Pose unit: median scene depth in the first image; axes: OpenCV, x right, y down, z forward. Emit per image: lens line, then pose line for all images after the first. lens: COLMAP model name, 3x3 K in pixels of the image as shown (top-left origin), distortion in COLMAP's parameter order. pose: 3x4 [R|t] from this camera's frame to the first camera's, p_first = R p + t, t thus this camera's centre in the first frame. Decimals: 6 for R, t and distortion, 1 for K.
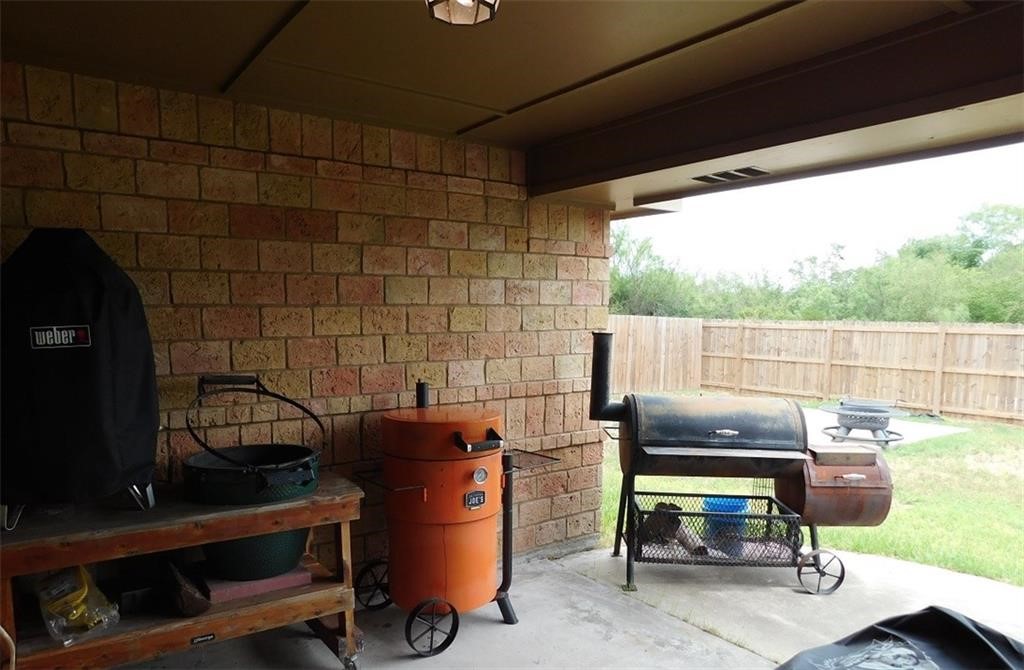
lens RADIAL K [[681.5, 0, 512.9], [0, 681.5, 385.1], [0, 0, 1]] dist [-0.059113, 0.058383]
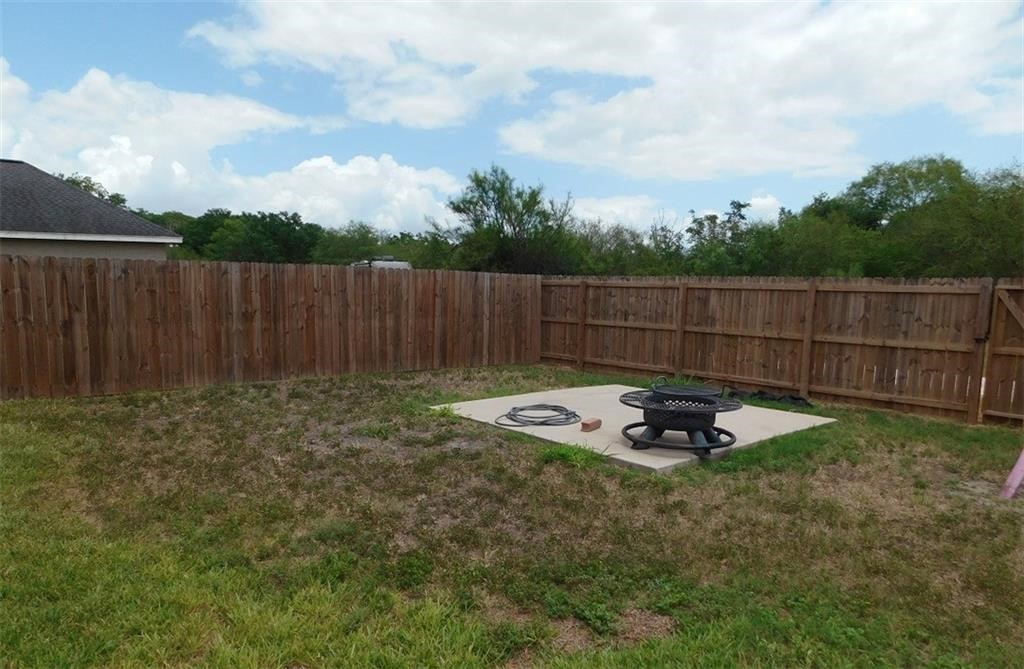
lens RADIAL K [[681.5, 0, 512.9], [0, 681.5, 384.6], [0, 0, 1]] dist [-0.059113, 0.058383]
pose [[0.994480, -0.013722, 0.104027, 0.181121], [0.008711, 0.998787, 0.048471, -0.008463], [-0.104566, -0.047297, 0.993393, 0.218733]]
